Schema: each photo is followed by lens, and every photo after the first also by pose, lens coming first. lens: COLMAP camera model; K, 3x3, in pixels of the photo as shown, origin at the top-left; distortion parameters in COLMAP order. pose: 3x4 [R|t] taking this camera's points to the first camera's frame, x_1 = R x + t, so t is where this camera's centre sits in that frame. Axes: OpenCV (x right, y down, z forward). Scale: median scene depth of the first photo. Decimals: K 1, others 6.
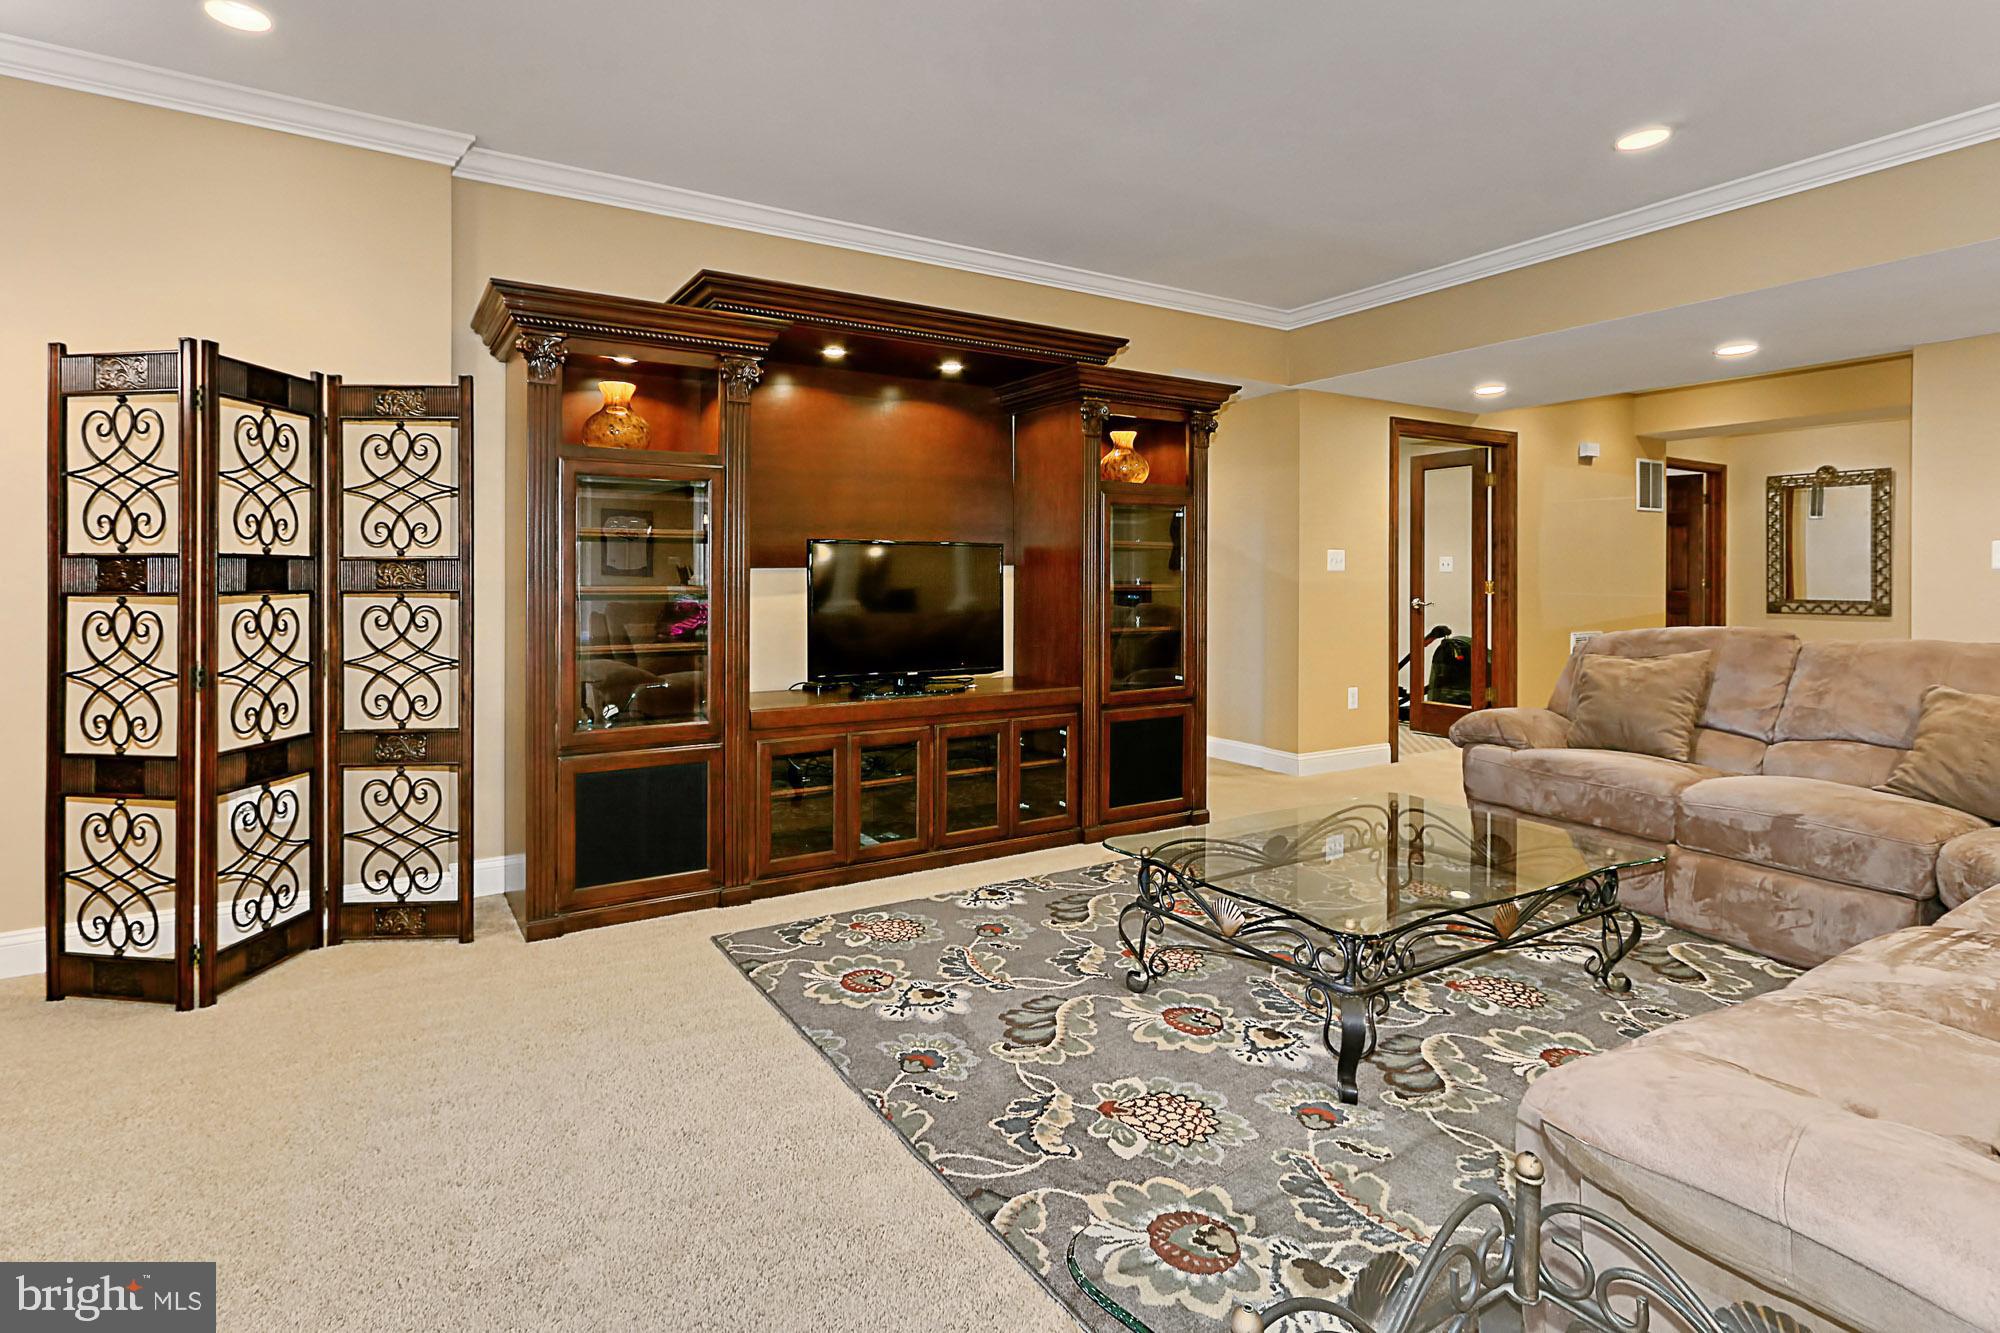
lens RADIAL K [[1013.1, 0, 998.7], [0, 1013.1, 577.6], [0, 0, 1]] dist [-0.035050, -0.000334]
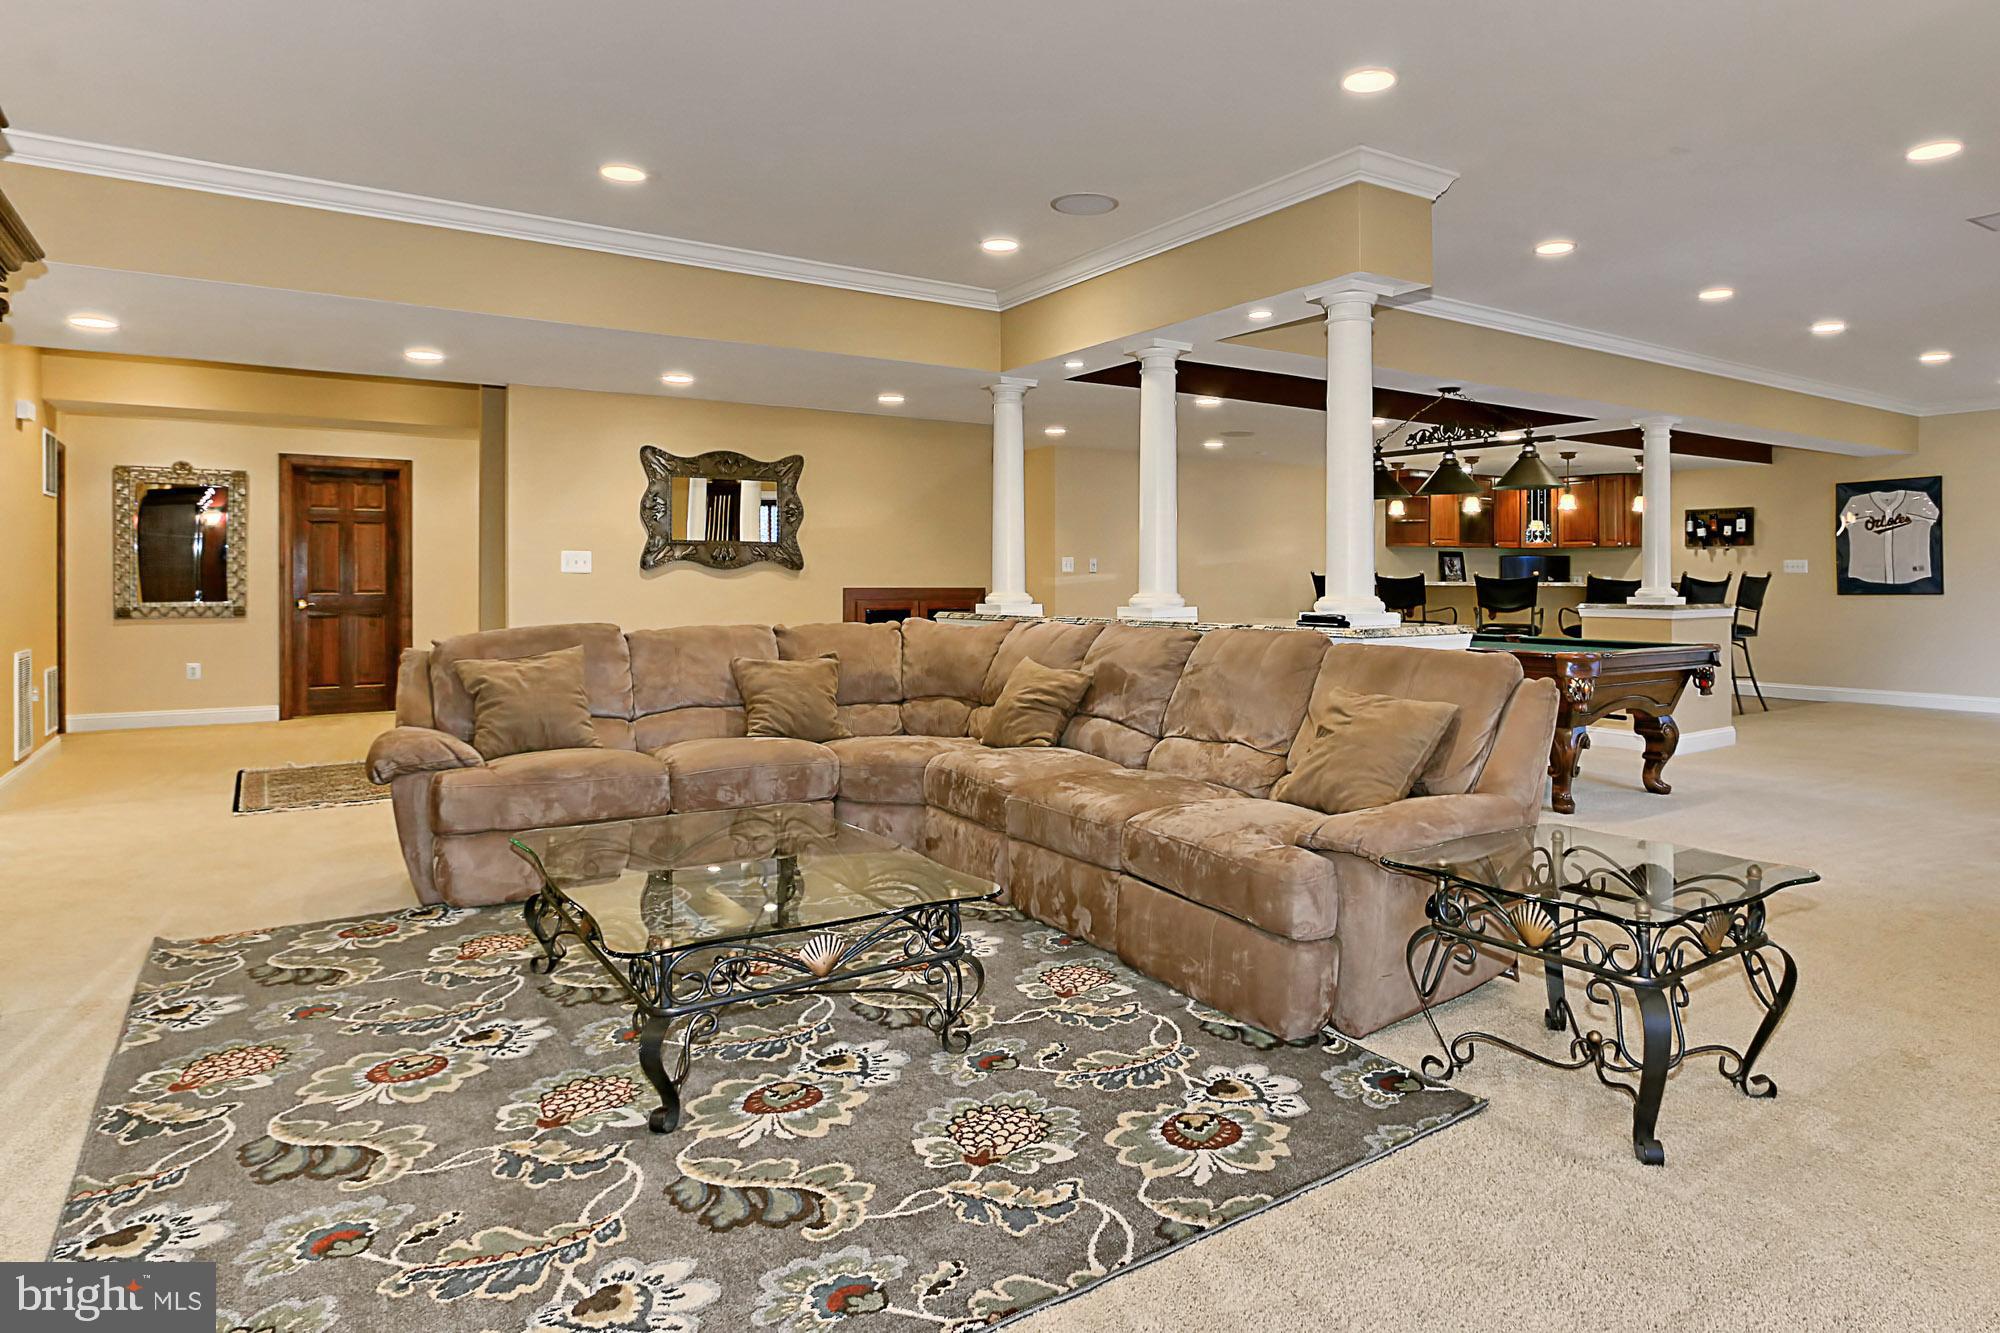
lens RADIAL K [[1108.0, 0, 1001.9], [0, 1108.0, 579.1], [0, 0, 1]] dist [-0.003467, -0.000974]
pose [[-0.014534, 0.000316, 0.999894, -0.746985], [0.003243, 0.999995, -0.000269, 0.003460], [-0.999889, 0.003238, -0.014535, 0.831899]]
